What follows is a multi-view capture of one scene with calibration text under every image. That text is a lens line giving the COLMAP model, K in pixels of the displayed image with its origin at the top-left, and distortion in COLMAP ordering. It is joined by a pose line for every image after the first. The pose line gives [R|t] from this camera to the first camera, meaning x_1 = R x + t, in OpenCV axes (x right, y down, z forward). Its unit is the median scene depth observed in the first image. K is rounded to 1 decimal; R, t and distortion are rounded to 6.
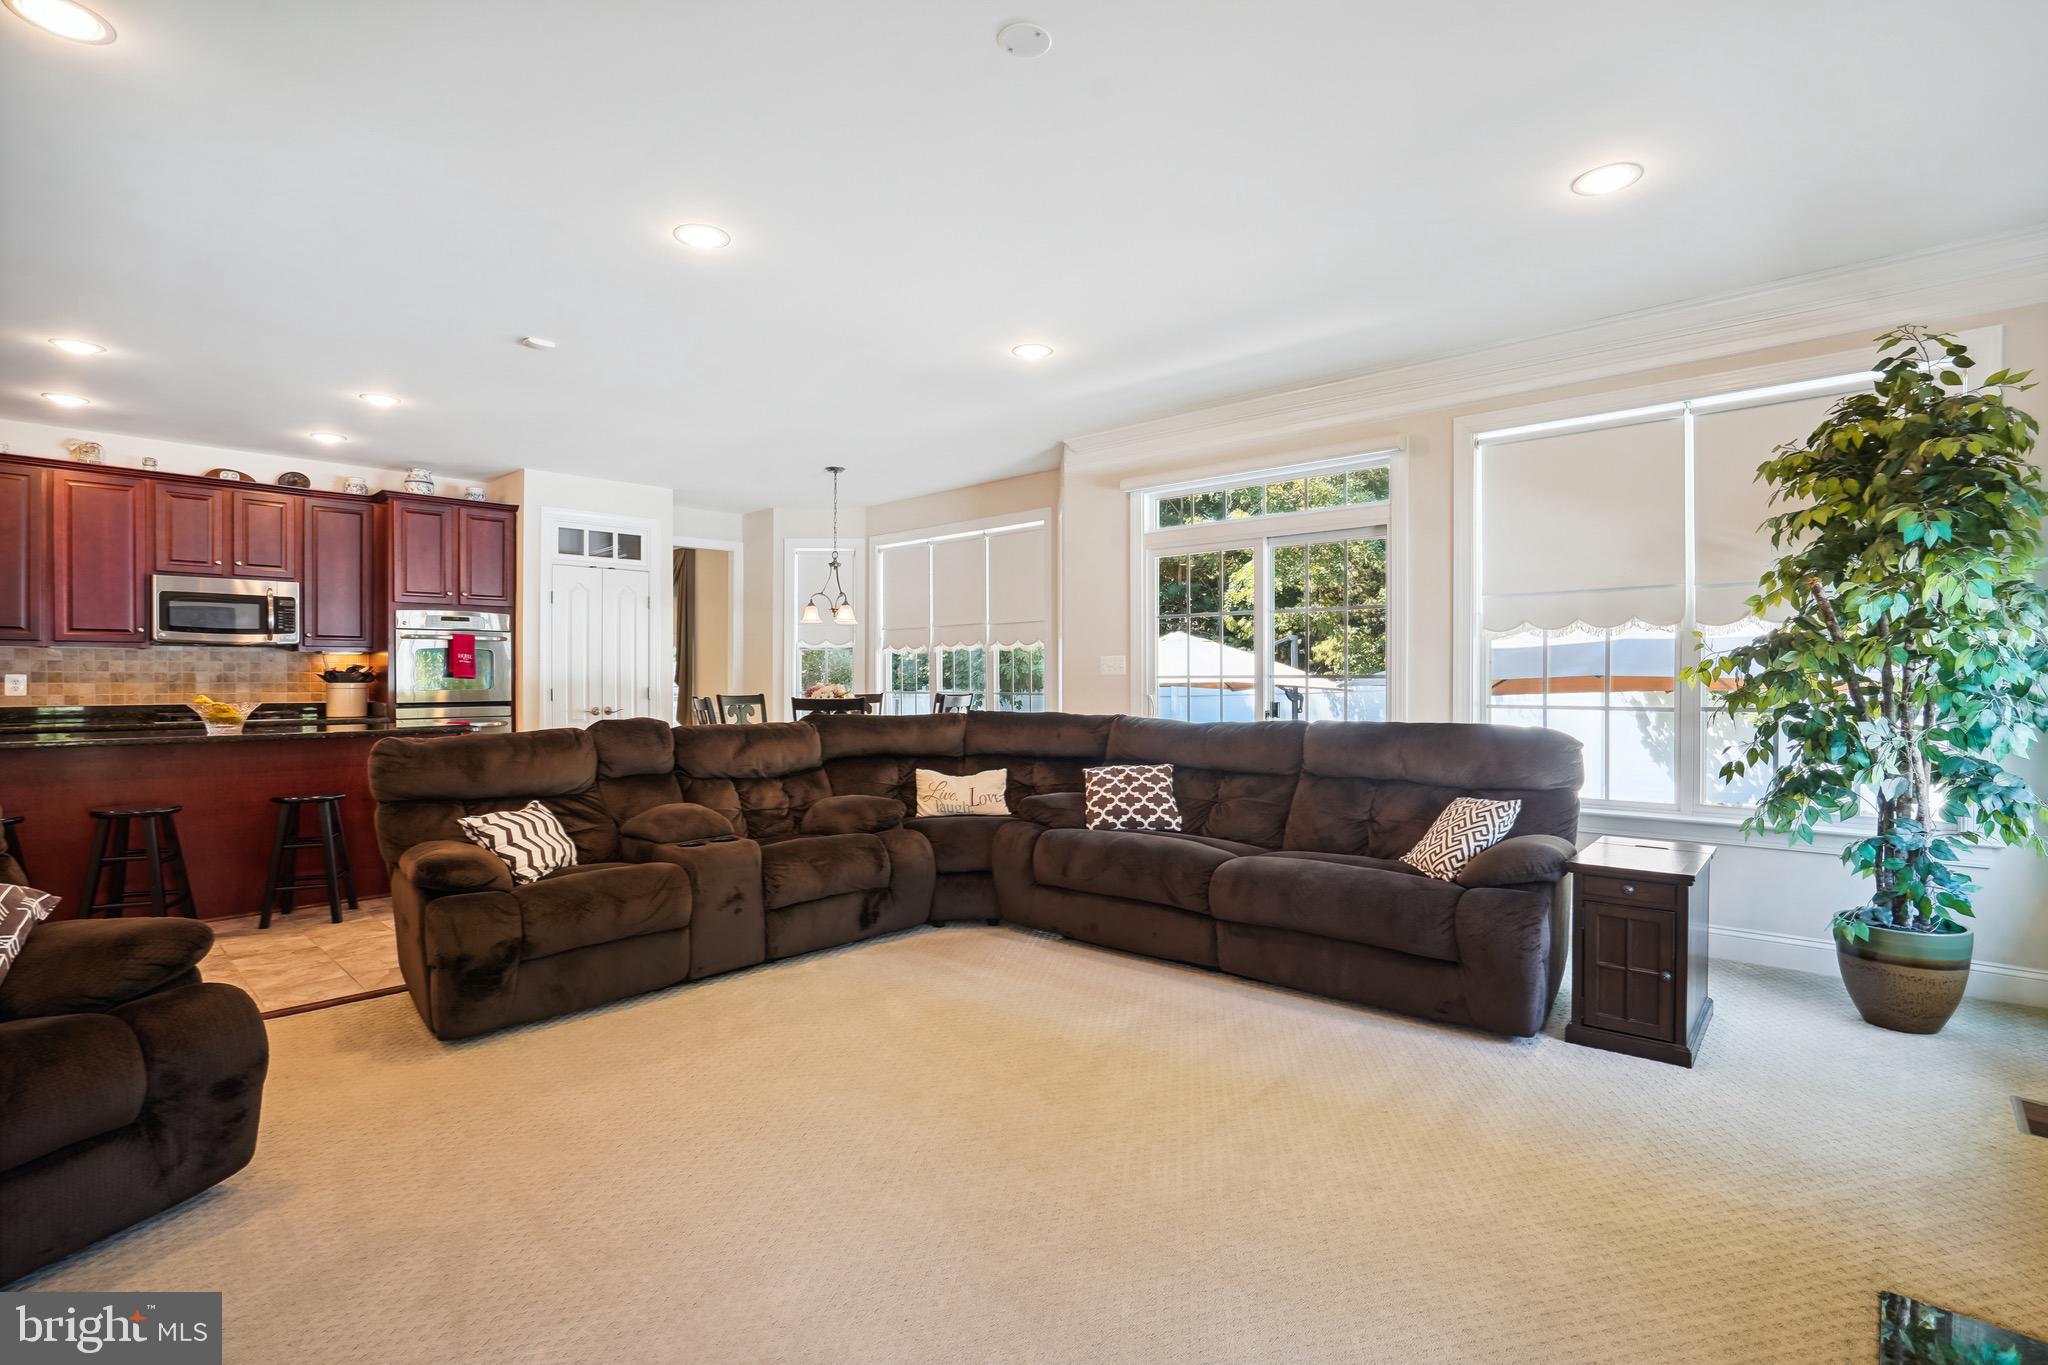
lens RADIAL K [[969.7, 0, 1021.0], [0, 969.7, 679.8], [0, 0, 1]] dist [-0.040222, 0.014683]
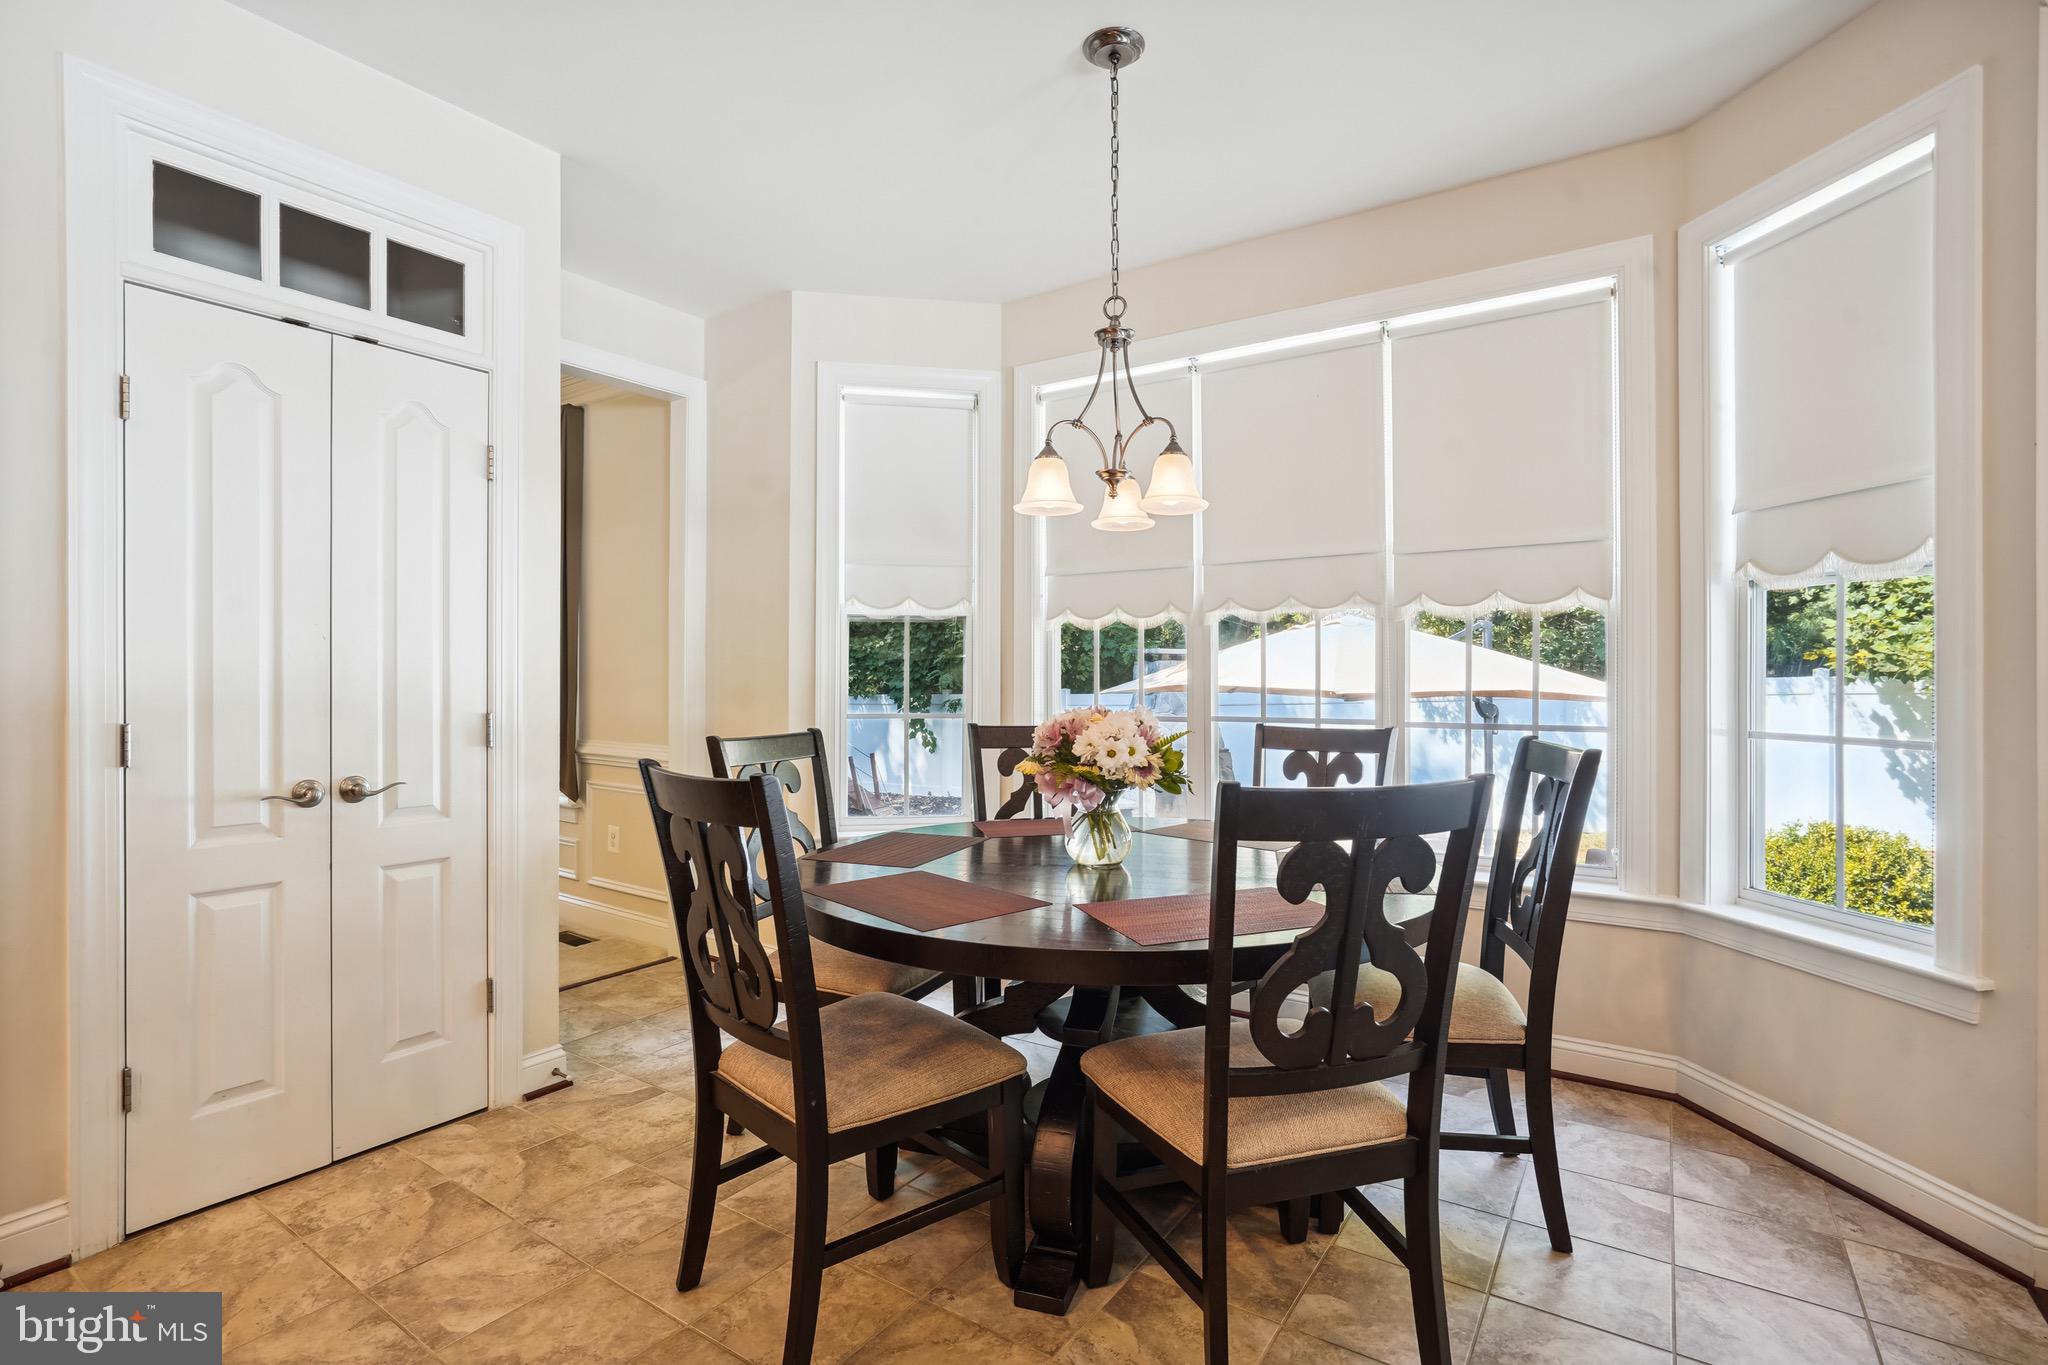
lens RADIAL K [[955.7, 0, 1034.6], [0, 955.7, 681.9], [0, 0, 1]] dist [-0.041921, 0.011207]
pose [[0.984359, 0.000512, 0.176175, -0.310841], [-0.001710, 0.999976, 0.006648, -0.006623], [-0.176167, -0.006846, 0.984336, 0.781415]]
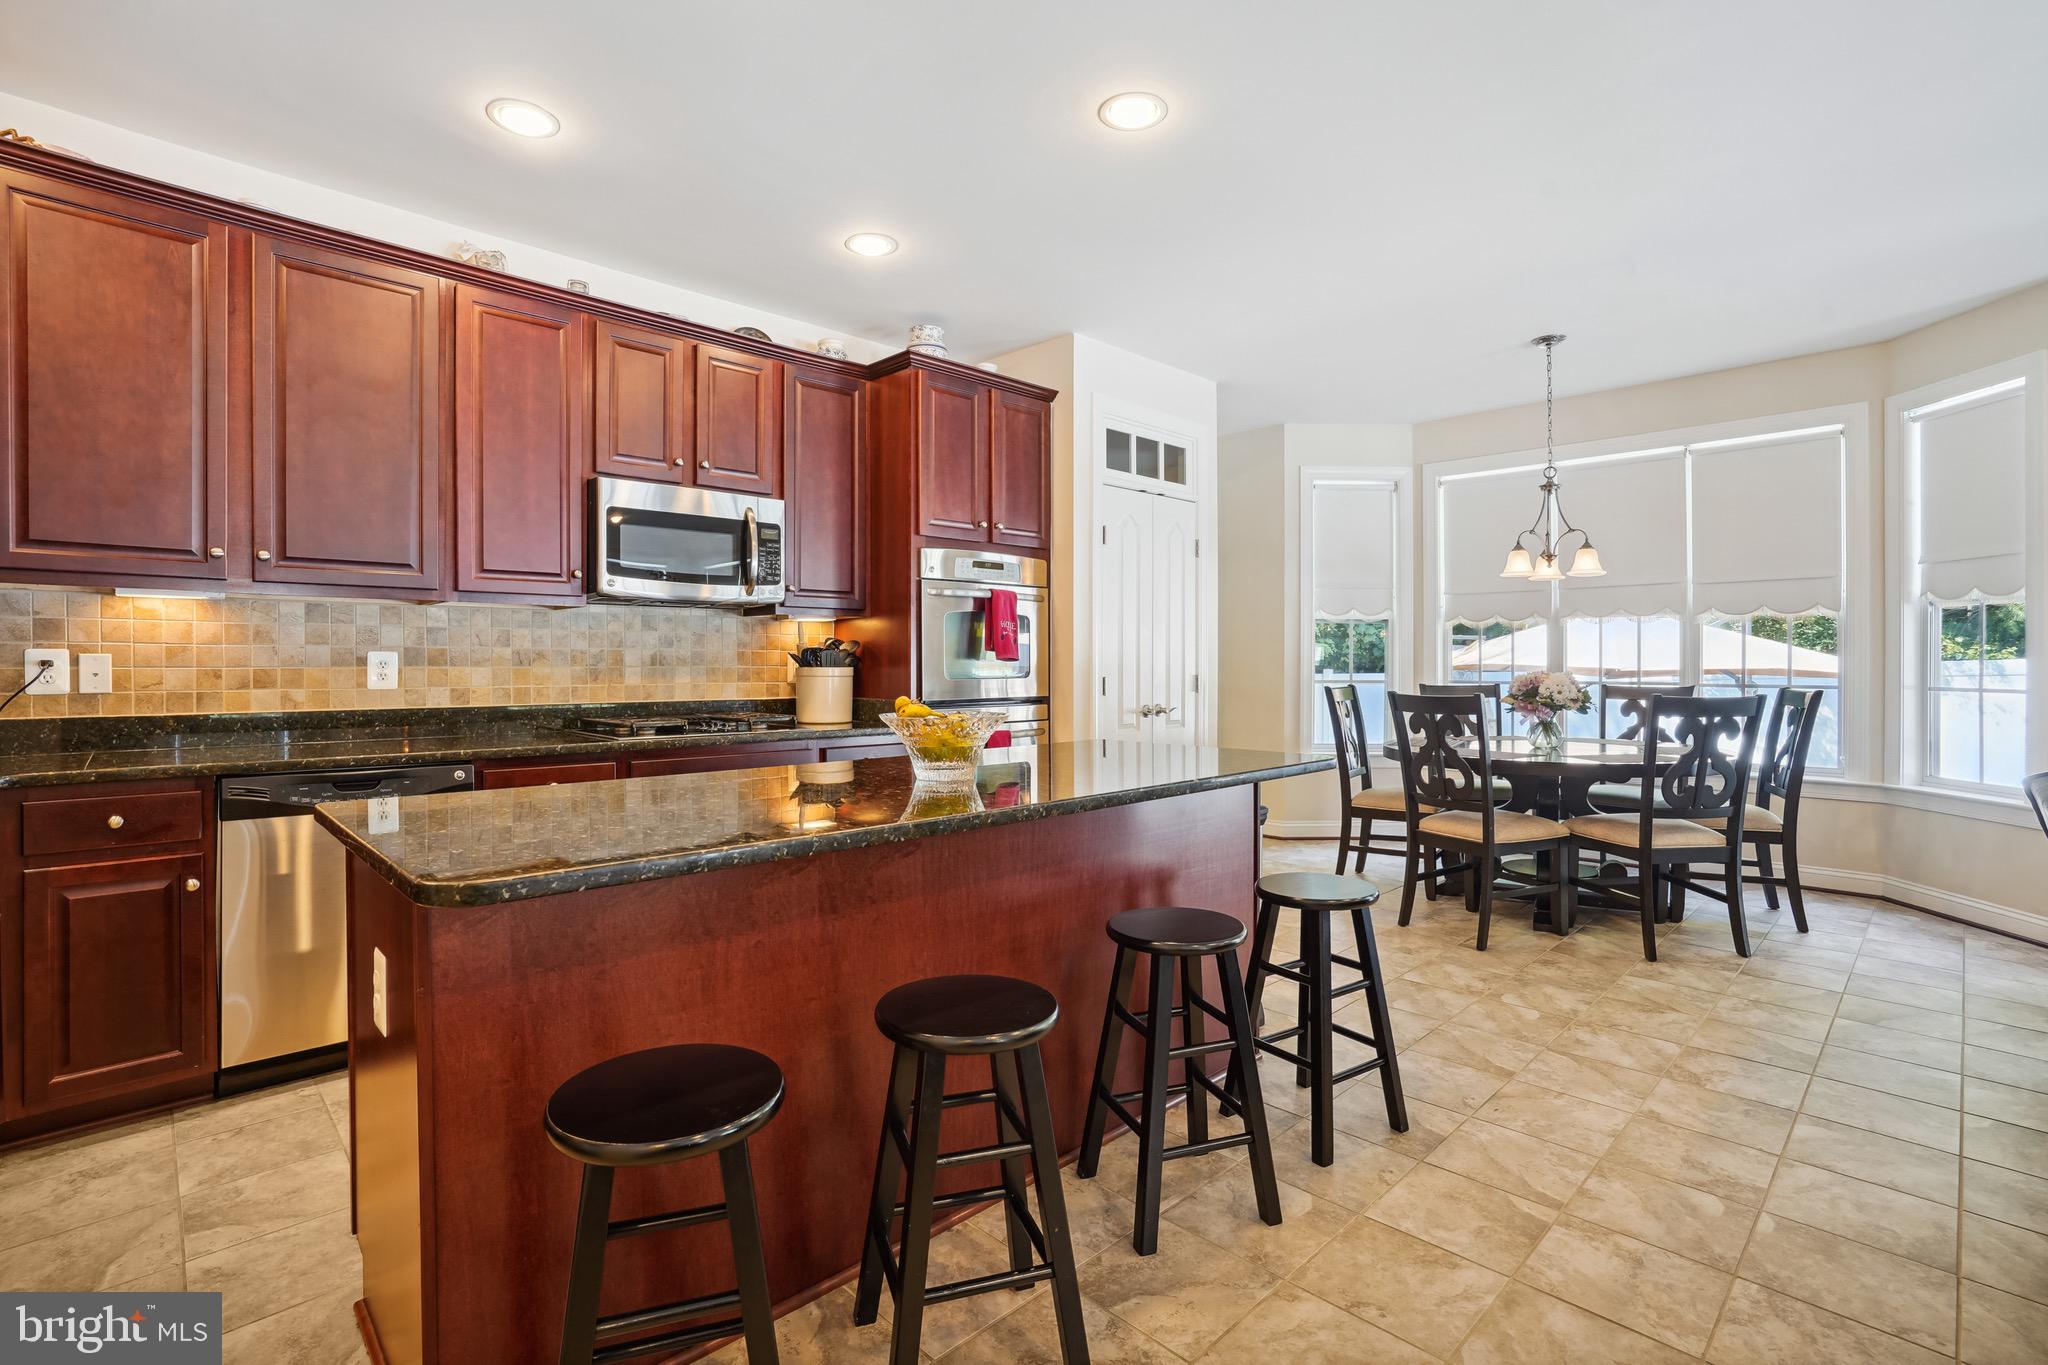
lens RADIAL K [[952.8, 0, 1006.1], [0, 952.8, 671.9], [0, 0, 1]] dist [-0.067680, 0.028289]
pose [[0.998983, 0.002927, -0.045001, -0.595243], [-0.002596, 0.999969, 0.007407, 0.001226], [0.045022, -0.007282, 0.998959, 0.410963]]
